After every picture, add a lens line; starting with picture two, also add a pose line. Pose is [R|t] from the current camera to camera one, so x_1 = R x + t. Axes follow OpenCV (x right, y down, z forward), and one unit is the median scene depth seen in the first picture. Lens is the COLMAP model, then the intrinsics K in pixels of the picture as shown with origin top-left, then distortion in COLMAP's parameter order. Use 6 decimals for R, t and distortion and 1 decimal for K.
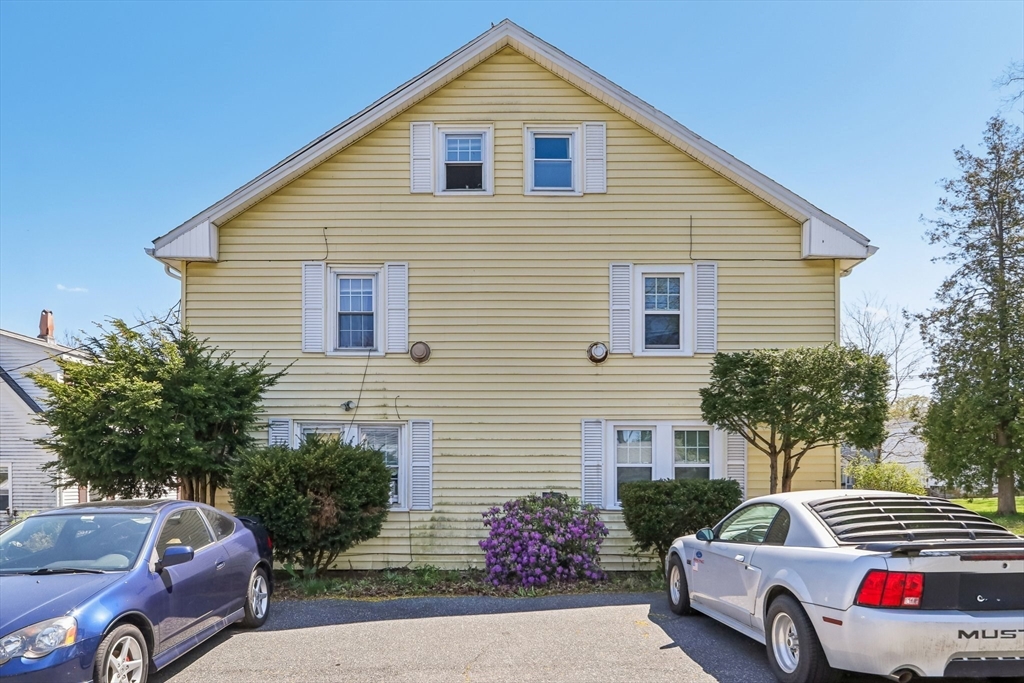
lens RADIAL K [[736.2, 0, 511.6], [0, 736.2, 477.2], [0, 0, 1]] dist [-0.001631, -0.005421]
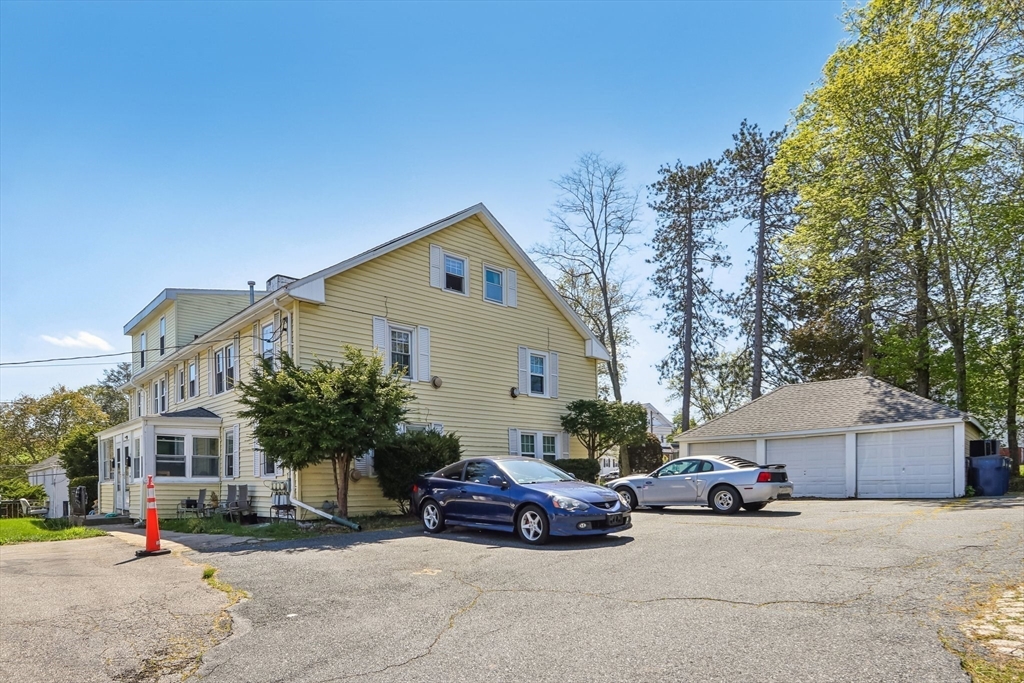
lens RADIAL K [[597.7, 0, 528.8], [0, 597.7, 482.5], [0, 0, 1]] dist [0.002009, 0.000440]
pose [[0.727644, -0.012024, 0.685849, -0.903133], [0.017724, 0.999842, -0.001274, 0.062613], [-0.685726, 0.013083, 0.727742, -0.128853]]
